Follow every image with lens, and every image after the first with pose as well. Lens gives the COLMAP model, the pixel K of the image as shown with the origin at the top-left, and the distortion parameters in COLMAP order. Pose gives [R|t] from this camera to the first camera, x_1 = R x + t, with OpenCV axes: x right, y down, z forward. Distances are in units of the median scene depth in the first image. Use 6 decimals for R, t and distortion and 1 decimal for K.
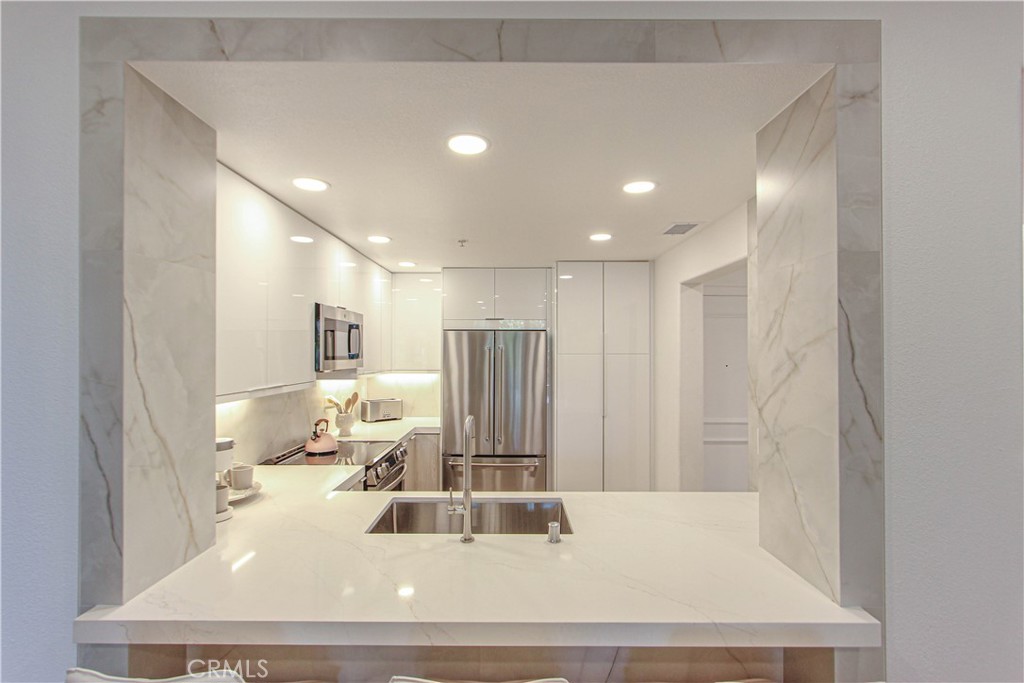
lens RADIAL K [[466.5, 0, 512.0], [0, 466.5, 341.5], [0, 0, 1]] dist [-0.009890, 0.006526]
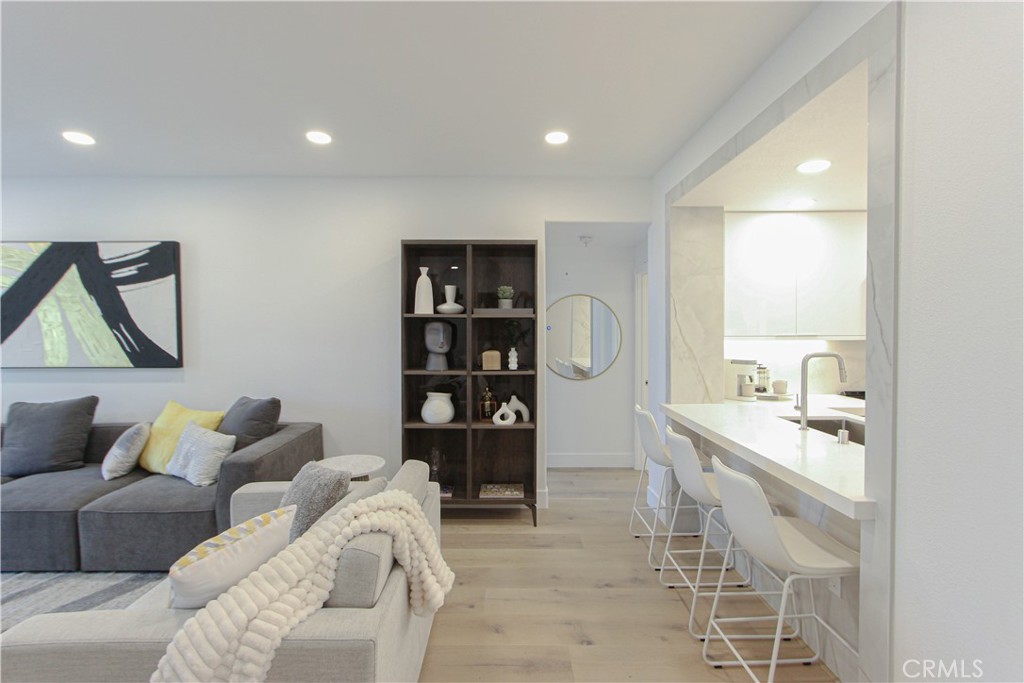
lens RADIAL K [[481.2, 0, 512.0], [0, 481.2, 341.5], [0, 0, 1]] dist [-0.002108, 0.001229]
pose [[0.004662, 0.026113, -0.999648, 1.769831], [0.018129, 0.999492, 0.026193, 0.089462], [0.999825, -0.018245, 0.004187, 0.038792]]
